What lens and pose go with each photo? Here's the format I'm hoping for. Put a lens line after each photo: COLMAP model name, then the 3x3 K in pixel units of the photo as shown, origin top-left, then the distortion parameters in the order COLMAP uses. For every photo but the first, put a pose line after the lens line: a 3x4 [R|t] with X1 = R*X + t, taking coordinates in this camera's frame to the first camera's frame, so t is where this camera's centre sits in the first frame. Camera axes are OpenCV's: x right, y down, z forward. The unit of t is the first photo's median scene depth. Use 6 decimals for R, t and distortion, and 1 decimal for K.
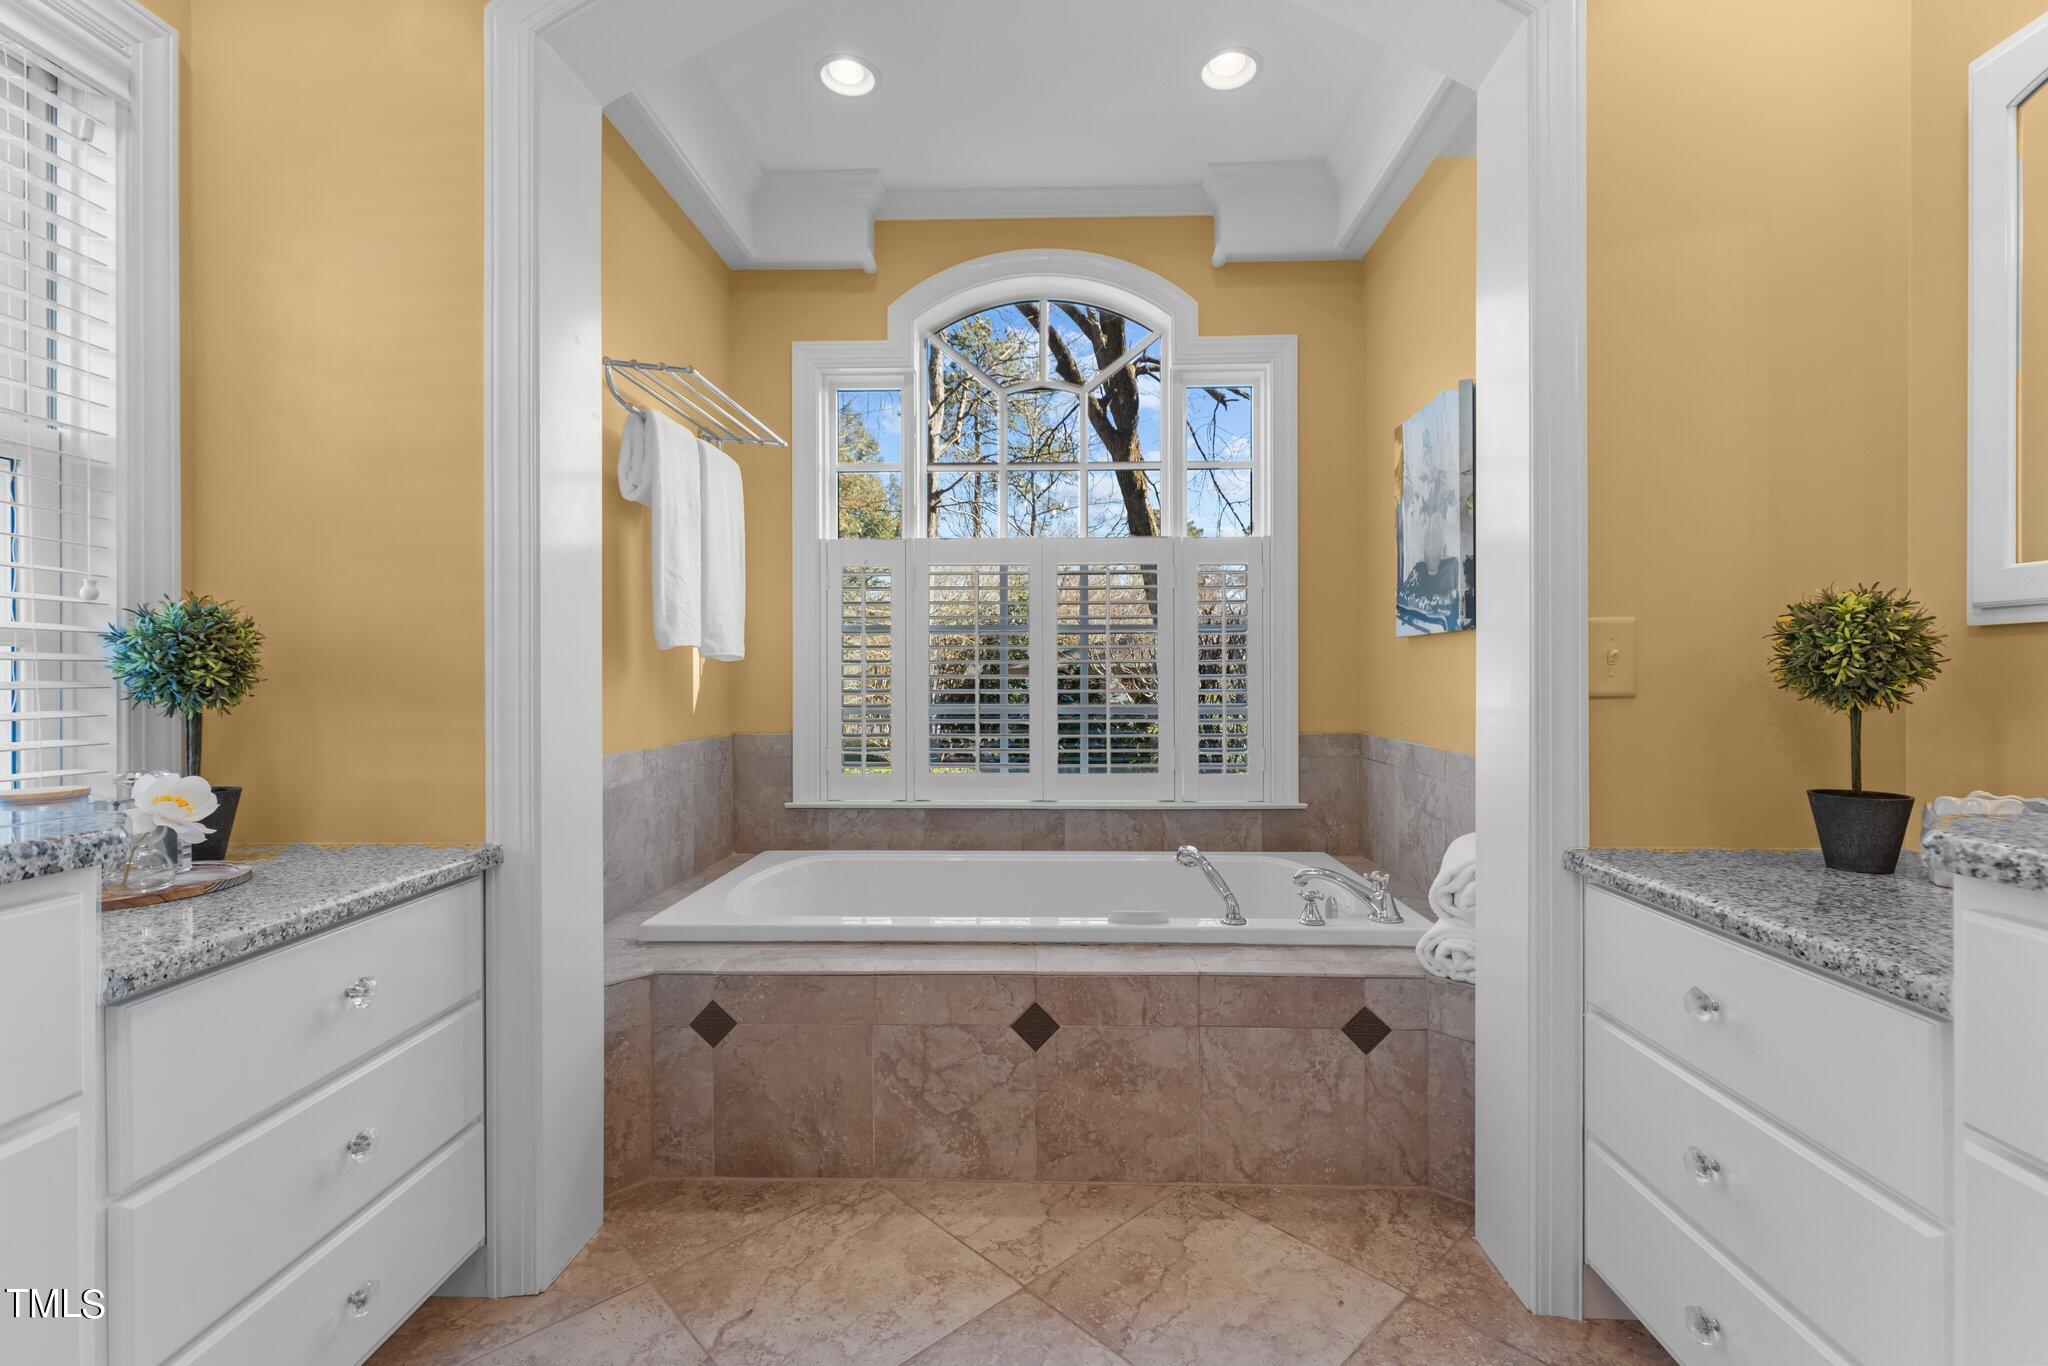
lens RADIAL K [[914.7, 0, 1024.3], [0, 914.7, 677.5], [0, 0, 1]] dist [0.008316, -0.003140]
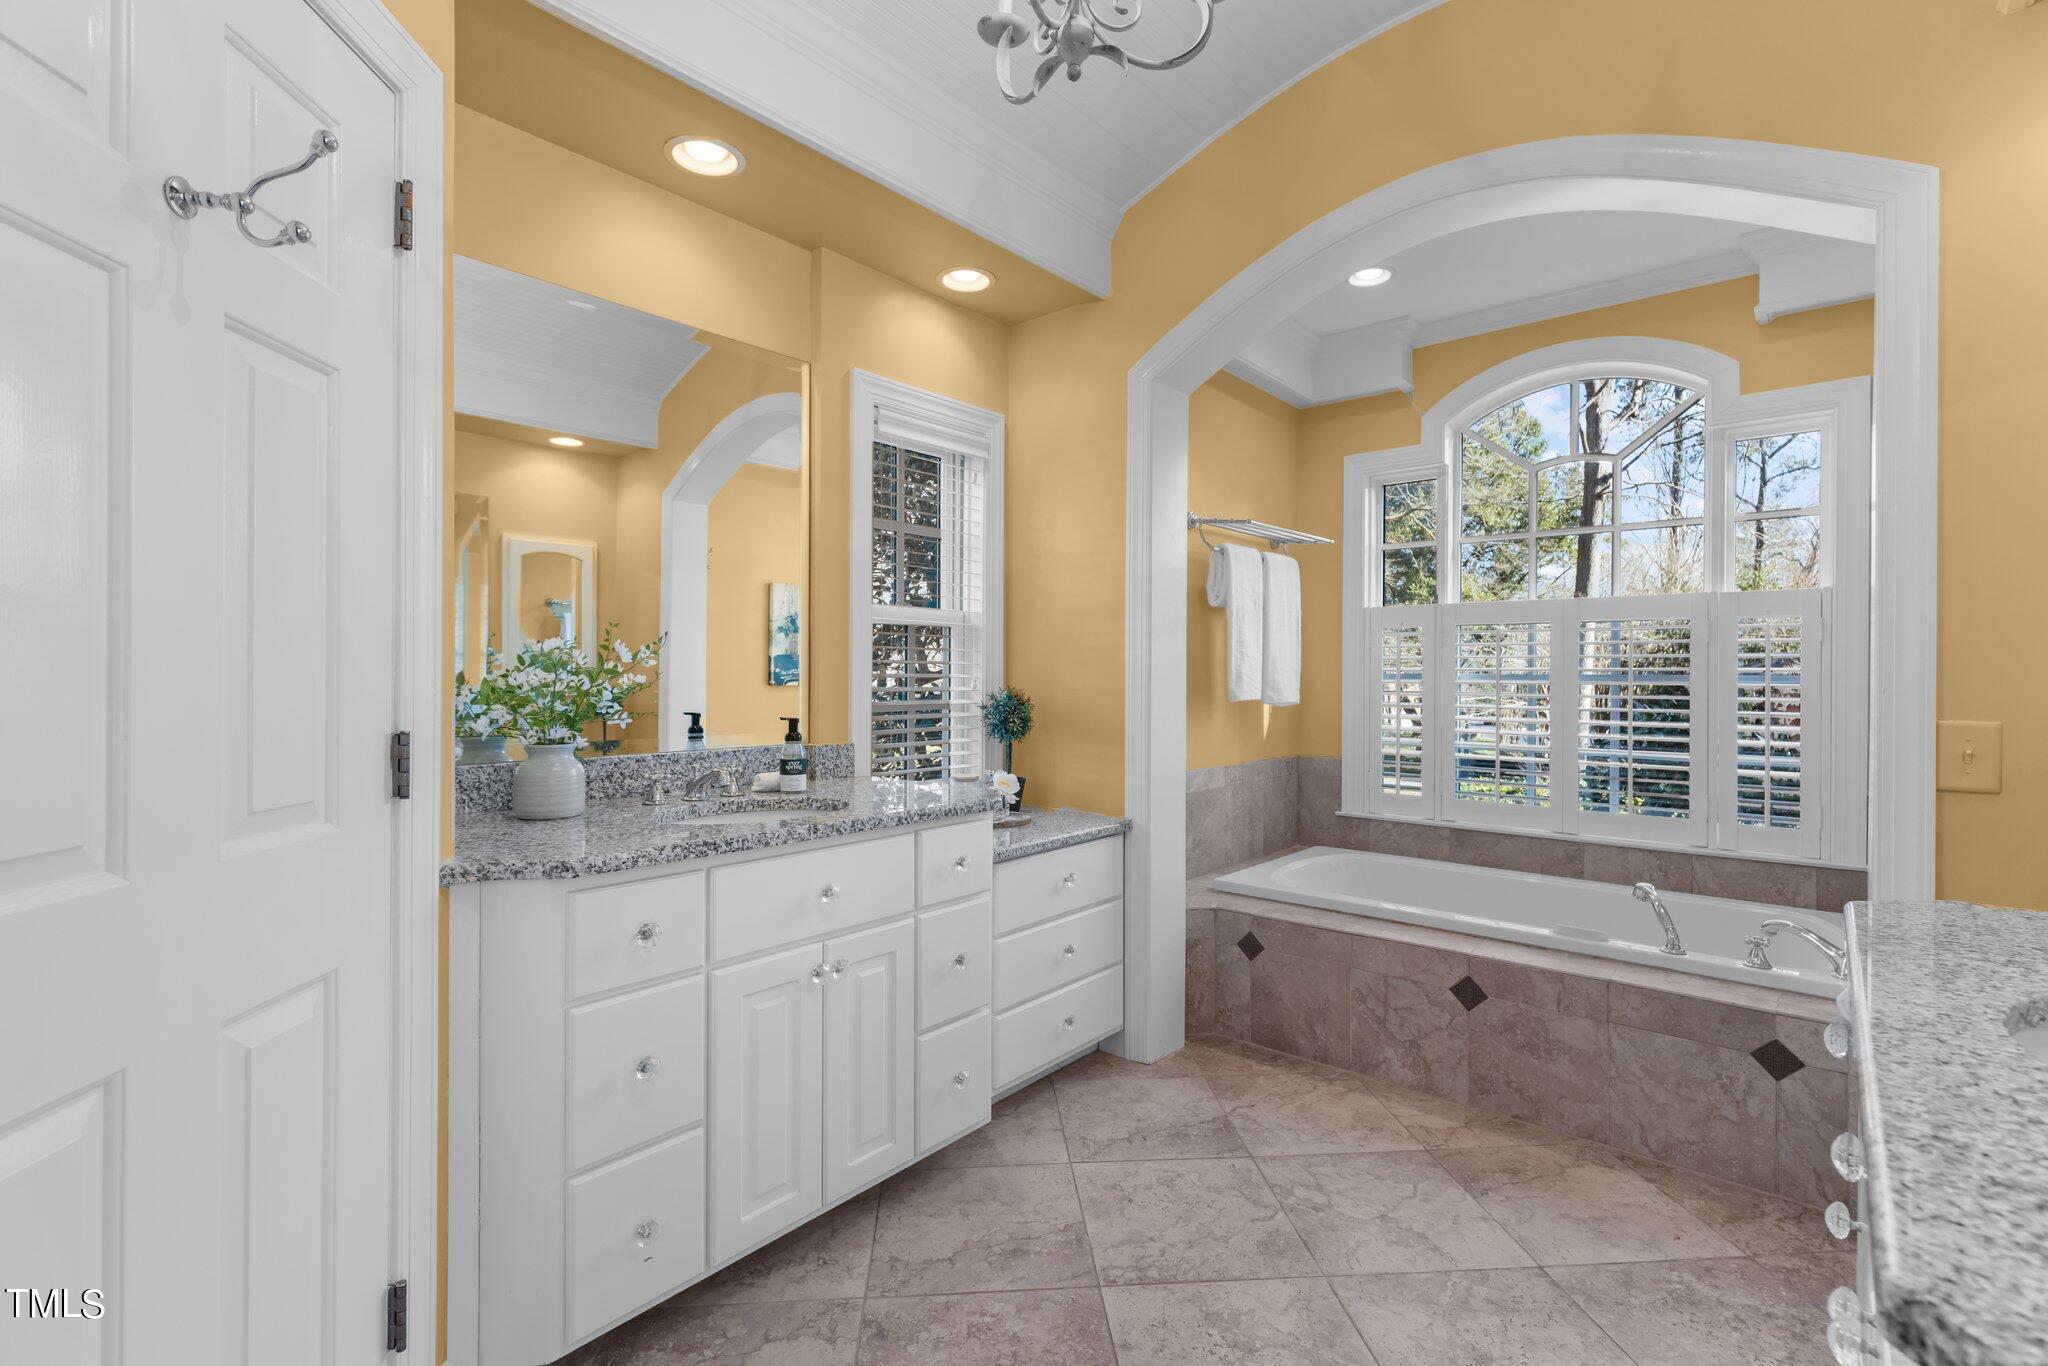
lens RADIAL K [[914.7, 0, 1020.5], [0, 914.7, 677.5], [0, 0, 1]] dist [0.008316, -0.003140]
pose [[0.773397, 0.006900, -0.633884, 0.364350], [-0.006048, 0.999976, 0.003506, -0.093058], [0.633893, 0.001123, 0.773420, -0.492490]]
